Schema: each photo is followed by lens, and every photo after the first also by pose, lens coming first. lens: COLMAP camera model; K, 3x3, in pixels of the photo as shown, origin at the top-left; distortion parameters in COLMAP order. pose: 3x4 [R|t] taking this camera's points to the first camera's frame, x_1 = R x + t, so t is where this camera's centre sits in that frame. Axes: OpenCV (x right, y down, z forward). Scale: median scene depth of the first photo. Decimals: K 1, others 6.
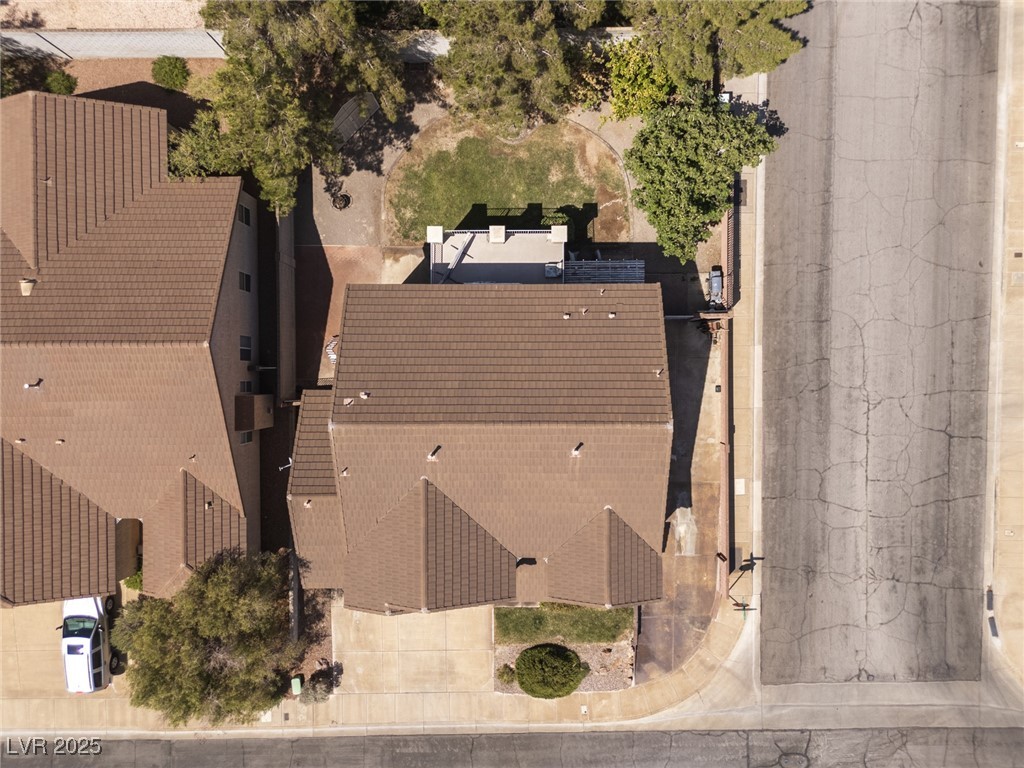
lens RADIAL K [[754.8, 0, 513.4], [0, 754.8, 384.7], [0, 0, 1]] dist [0.059905, -0.046774]
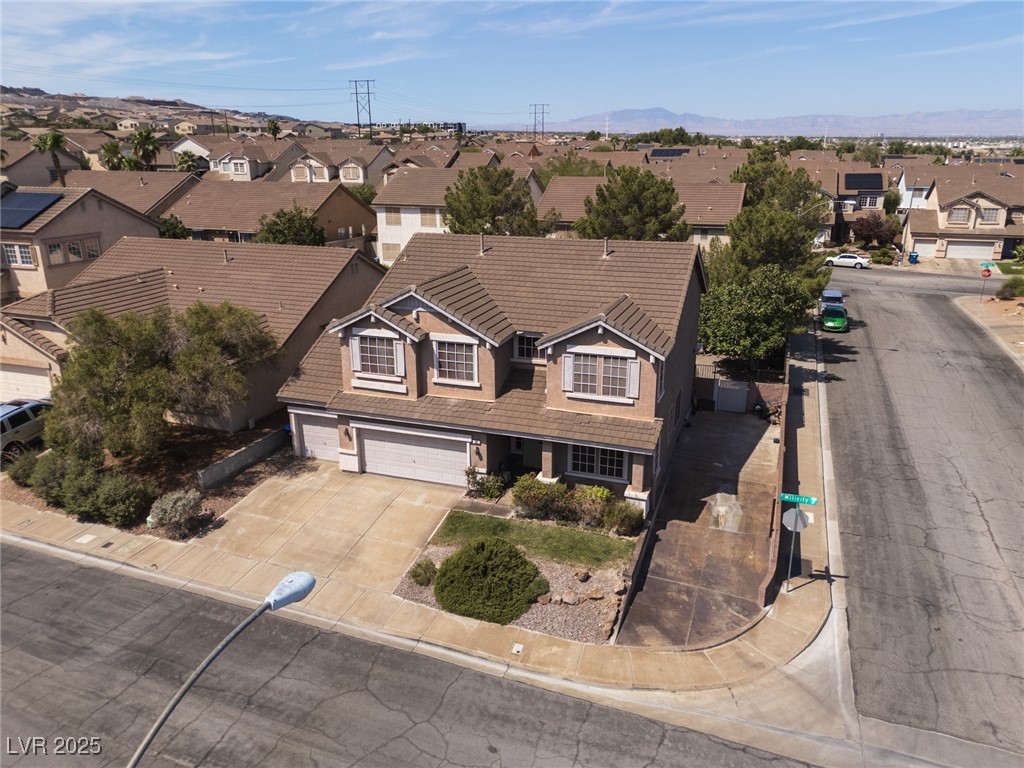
lens RADIAL K [[754.8, 0, 513.4], [0, 754.8, 384.7], [0, 0, 1]] dist [0.059905, -0.046774]
pose [[0.940014, 0.117683, -0.320194, 0.248135], [-0.340649, 0.273716, -0.899465, 0.883108], [-0.018209, 0.954584, 0.297385, 0.645435]]
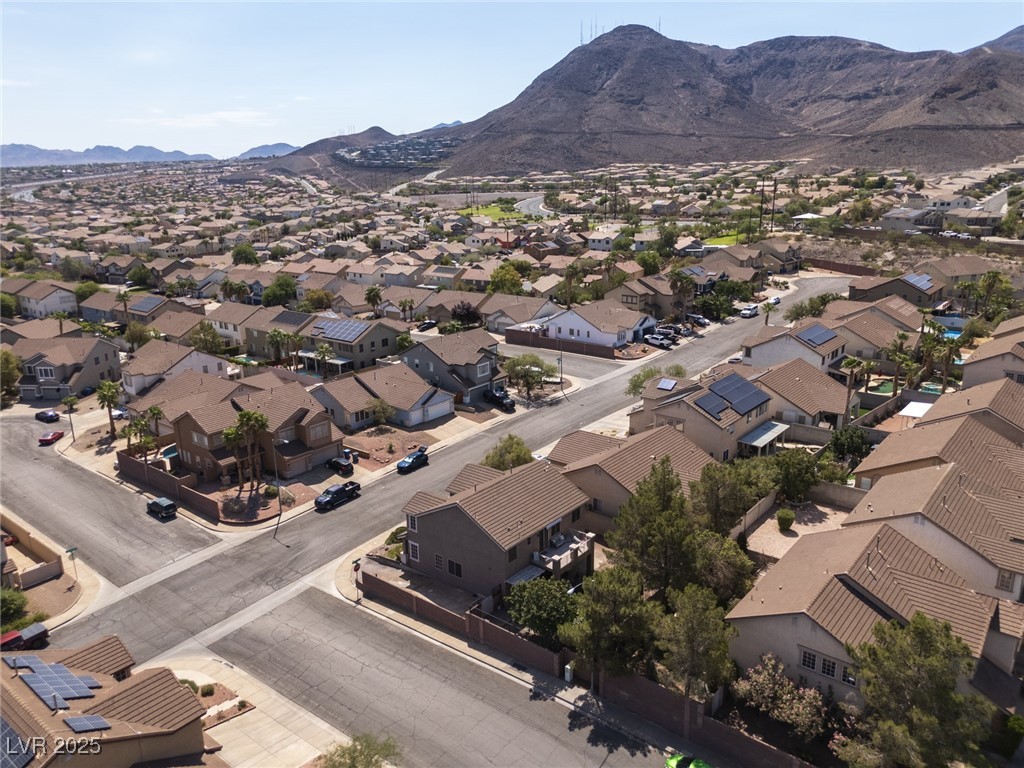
lens RADIAL K [[754.5, 0, 512.0], [0, 754.5, 384.0], [0, 0, 1]] dist [0.090506, -0.090831]
pose [[-0.631592, 0.242603, -0.736366, 1.308284], [-0.775051, -0.173485, 0.607617, -1.087129], [0.019661, 0.954488, 0.297601, -0.049022]]
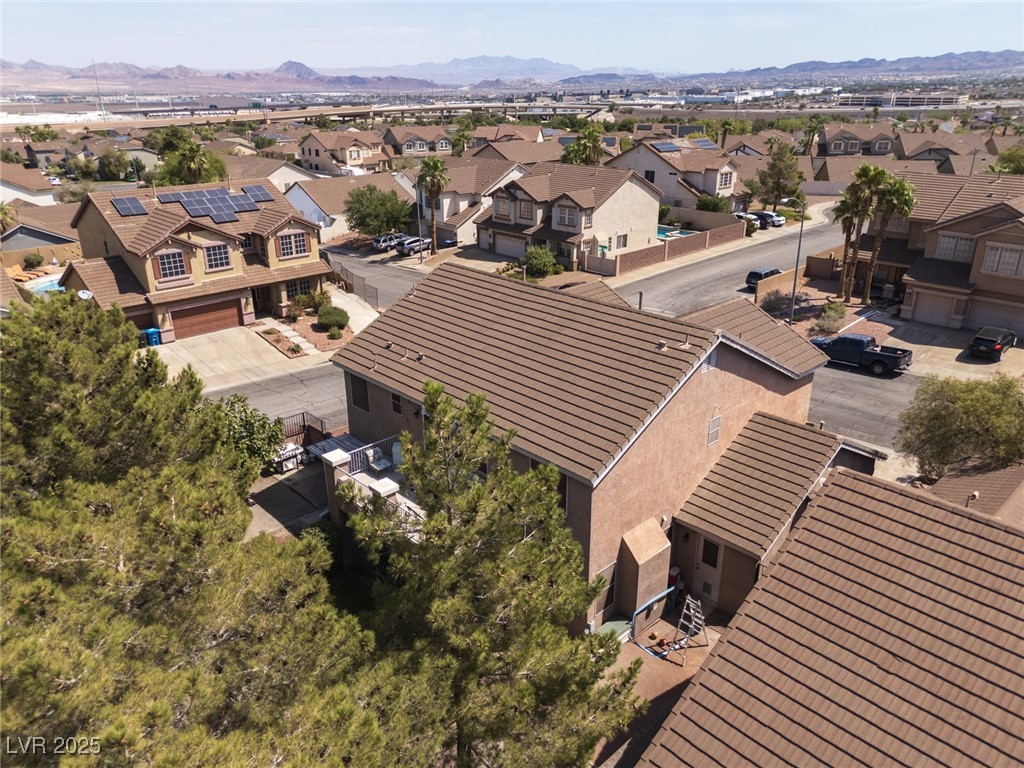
lens RADIAL K [[754.8, 0, 513.4], [0, 754.8, 384.7], [0, 0, 1]] dist [0.059905, -0.046774]
pose [[-0.694261, -0.250485, 0.674729, -0.474976], [0.719341, -0.272053, 0.639168, -0.462042], [0.023460, 0.929110, 0.369060, 0.566409]]
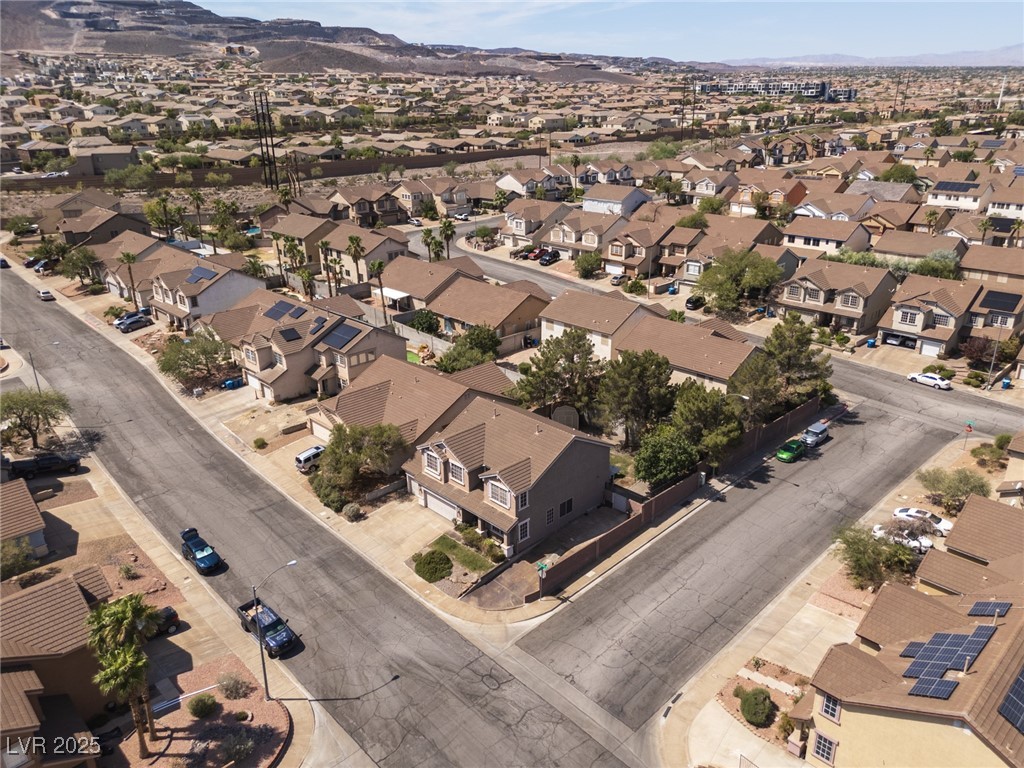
lens RADIAL K [[754.8, 0, 513.4], [0, 754.8, 384.7], [0, 0, 1]] dist [0.059905, -0.046774]
pose [[0.693245, 0.273213, -0.666908, 1.175248], [-0.720630, 0.249644, -0.646816, 1.228311], [-0.010228, 0.928996, 0.369950, -0.006660]]
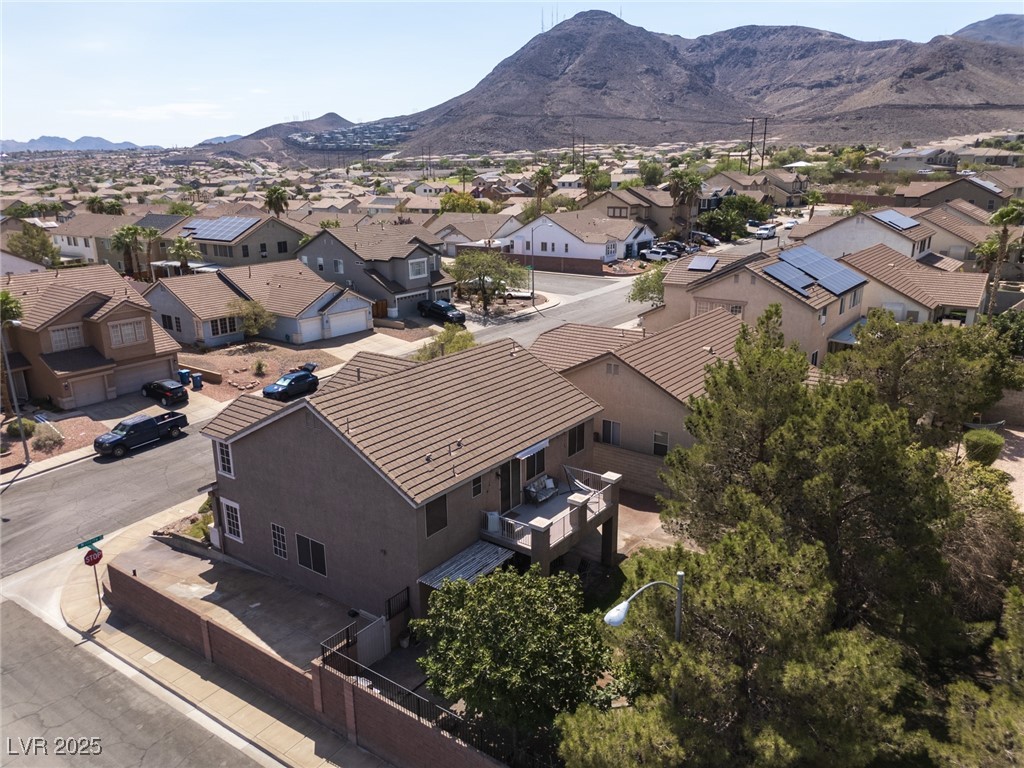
lens RADIAL K [[754.8, 0, 513.4], [0, 754.8, 384.7], [0, 0, 1]] dist [0.059905, -0.046774]
pose [[-0.591827, 0.248856, -0.766689, 0.604936], [-0.806004, -0.171015, 0.566667, -0.550054], [0.009903, 0.953323, 0.301791, 0.502117]]
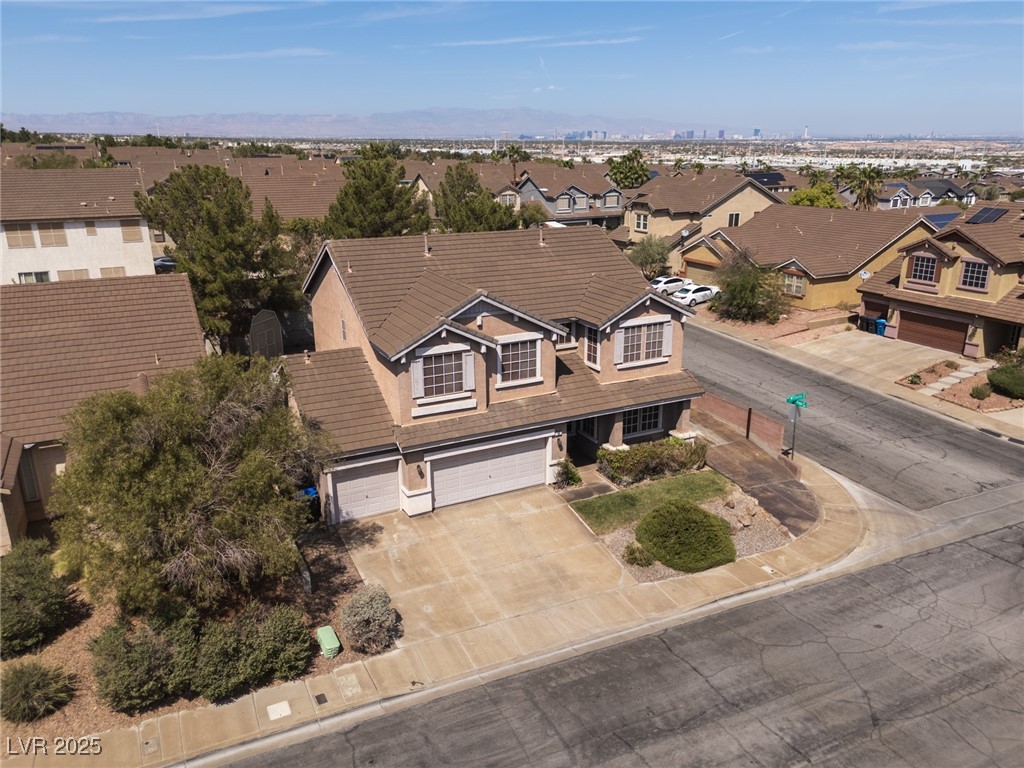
lens RADIAL K [[754.8, 0, 513.4], [0, 754.8, 384.7], [0, 0, 1]] dist [0.059905, -0.046774]
pose [[0.892468, -0.123902, 0.433762, -0.371244], [0.451056, 0.260095, -0.853756, 0.849772], [-0.007037, 0.957601, 0.288013, 0.658803]]
